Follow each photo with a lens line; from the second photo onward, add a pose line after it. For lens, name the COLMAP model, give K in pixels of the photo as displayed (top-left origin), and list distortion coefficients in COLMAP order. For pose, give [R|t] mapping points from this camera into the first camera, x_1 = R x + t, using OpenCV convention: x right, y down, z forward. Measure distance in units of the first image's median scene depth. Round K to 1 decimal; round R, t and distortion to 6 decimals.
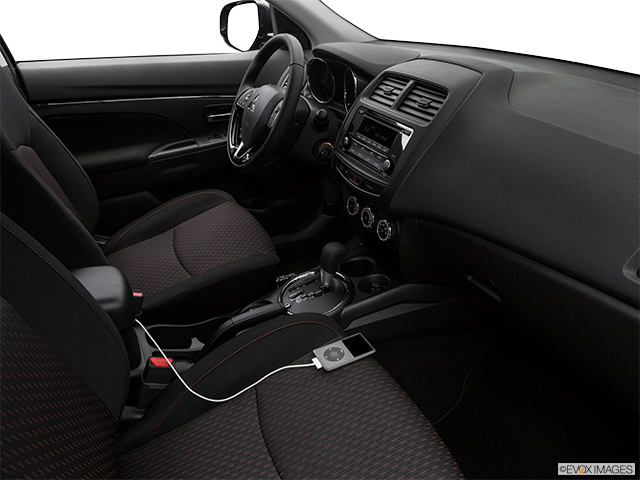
lens RADIAL K [[485.9, 0, 330.8], [0, 485.9, 216.4], [0, 0, 1]] dist [-0.067579, 0.002268]
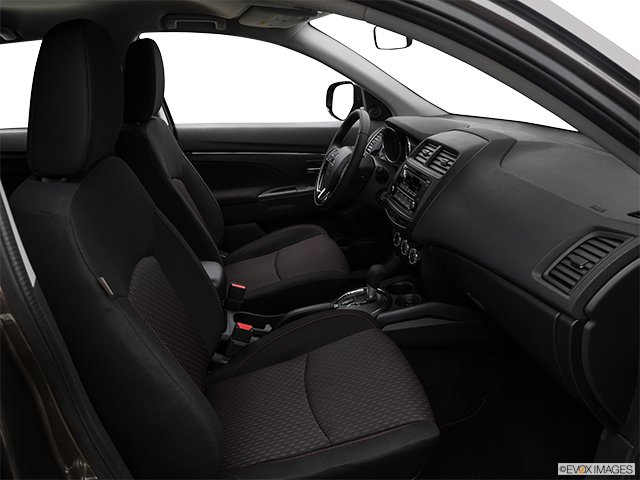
lens RADIAL K [[507.3, 0, 320.0], [0, 507.3, 240.0], [0, 0, 1]] dist [-0.085430, 0.012755]
pose [[0.957531, 0.076992, -0.277861, 0.233724], [-0.101511, 0.992008, -0.074942, 0.107866], [0.269870, 0.099965, 0.957694, -0.371817]]
